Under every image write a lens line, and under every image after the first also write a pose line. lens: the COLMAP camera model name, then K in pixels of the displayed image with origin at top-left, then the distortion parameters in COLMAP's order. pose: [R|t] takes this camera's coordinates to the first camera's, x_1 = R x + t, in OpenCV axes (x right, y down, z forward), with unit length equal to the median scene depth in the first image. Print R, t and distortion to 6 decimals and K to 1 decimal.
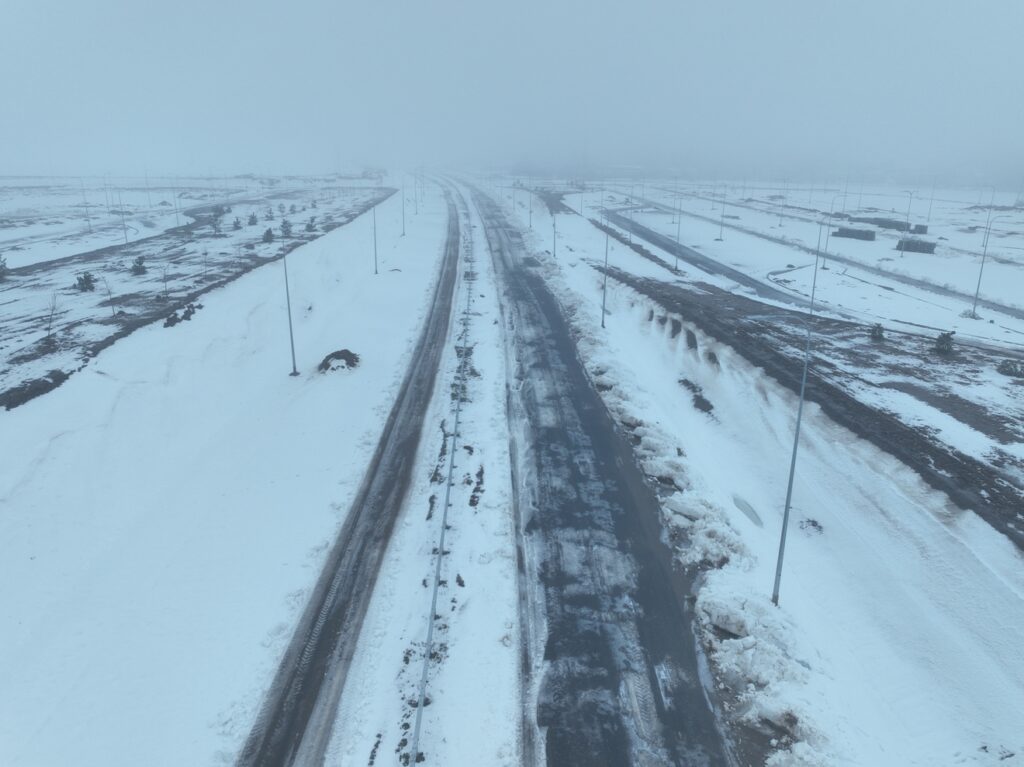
lens RADIAL K [[711.2, 0, 512.0], [0, 711.2, 383.5], [0, 0, 1]] dist [0.005603, 0.002494]
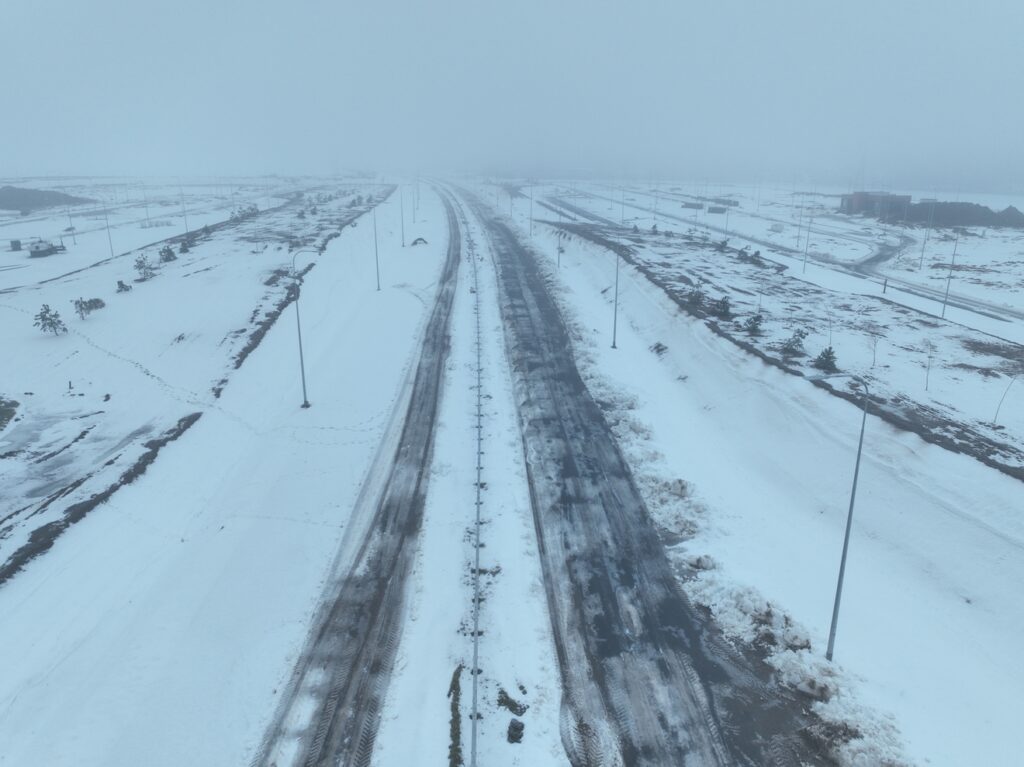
lens RADIAL K [[711.2, 0, 512.0], [0, 711.2, 383.5], [0, 0, 1]] dist [0.005603, 0.002494]
pose [[0.999017, -0.014792, 0.041780, -0.017417], [0.015007, 0.999876, -0.004826, 0.235783], [-0.041704, 0.005448, 0.999115, -0.731488]]
